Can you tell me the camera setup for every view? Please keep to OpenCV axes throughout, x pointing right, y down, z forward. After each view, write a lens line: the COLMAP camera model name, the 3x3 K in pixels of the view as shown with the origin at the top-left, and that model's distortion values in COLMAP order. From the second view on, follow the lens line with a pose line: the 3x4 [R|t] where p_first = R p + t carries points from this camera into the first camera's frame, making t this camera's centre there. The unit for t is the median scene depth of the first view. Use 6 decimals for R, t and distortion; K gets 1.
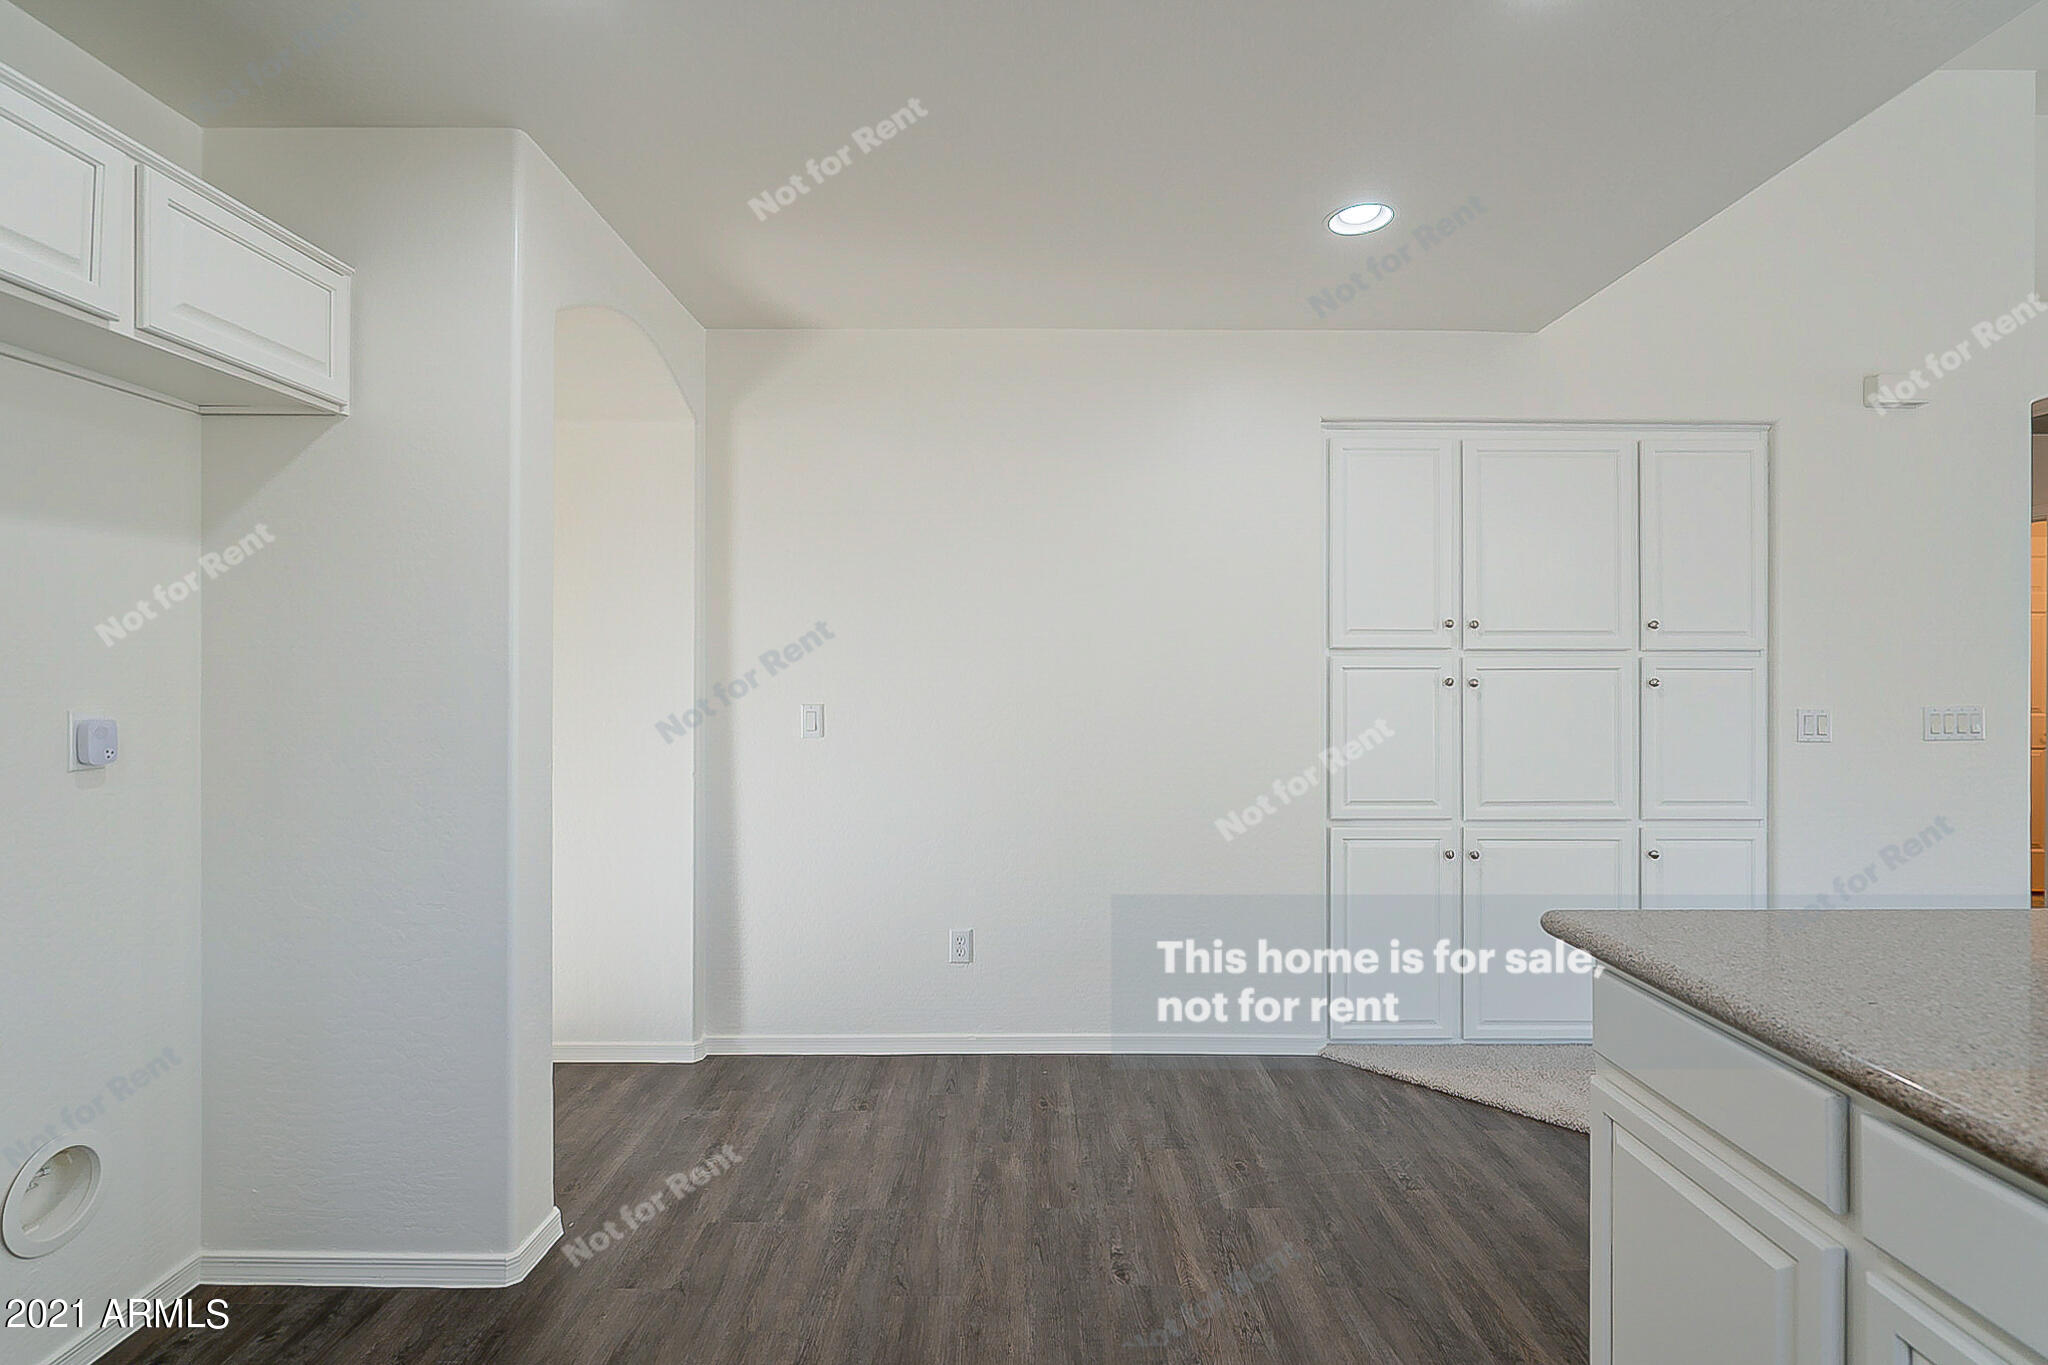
lens RADIAL K [[985.3, 0, 1025.3], [0, 985.3, 670.7], [0, 0, 1]] dist [0.022381, 0.000049]
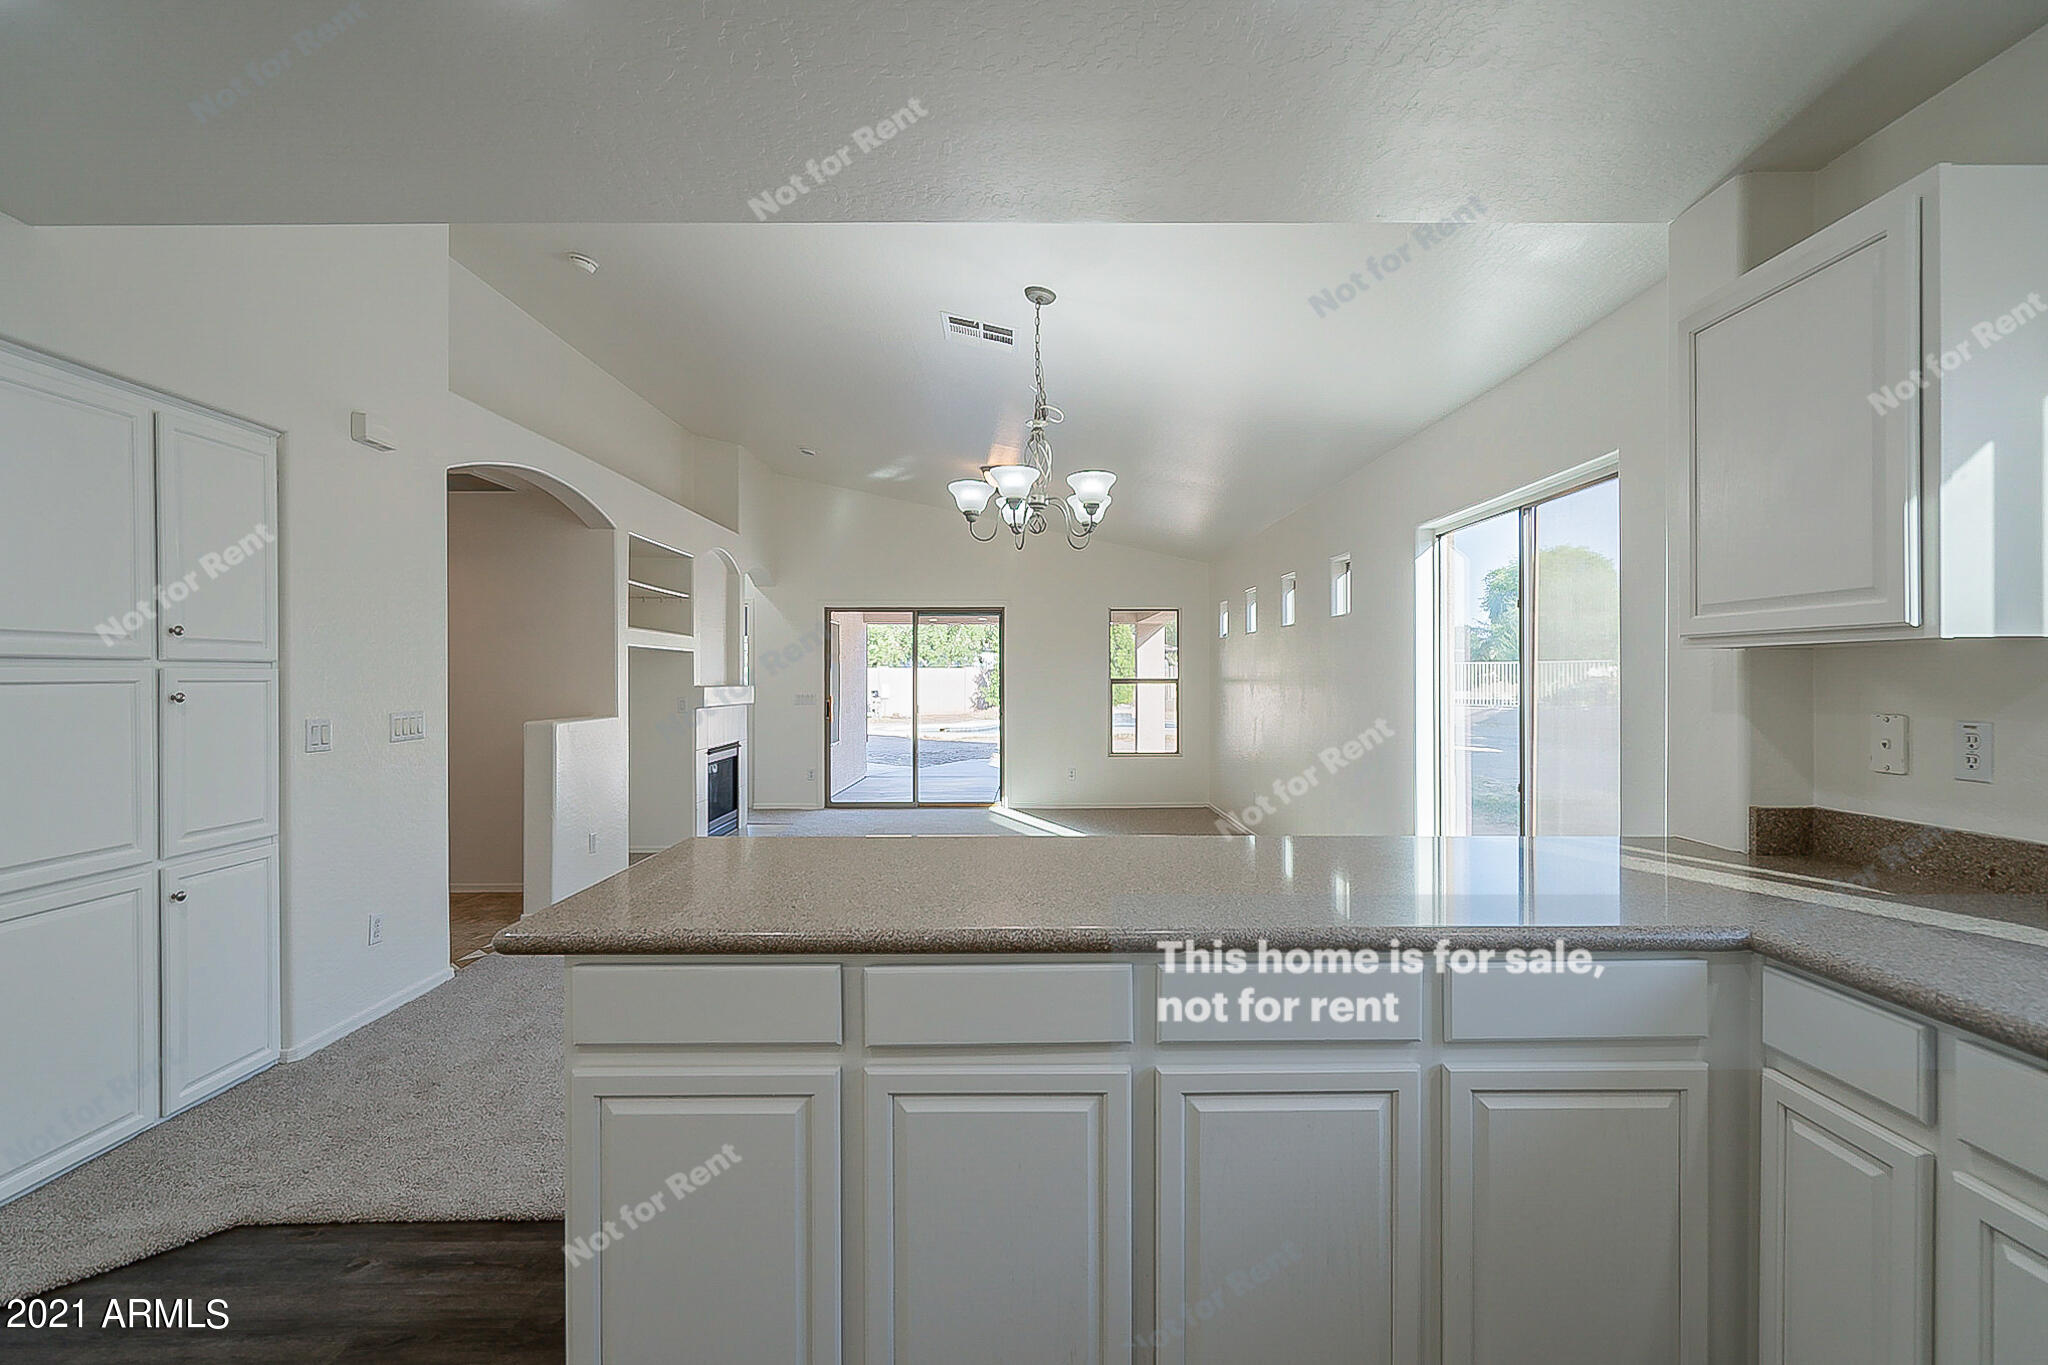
lens RADIAL K [[985.3, 0, 1024.4], [0, 985.3, 684.9], [0, 0, 1]] dist [0.022381, 0.000049]
pose [[-0.011633, -0.009876, 0.999884, -0.246731], [0.006444, 0.999930, 0.009951, -0.002915], [-0.999912, 0.006559, -0.011568, 0.276962]]
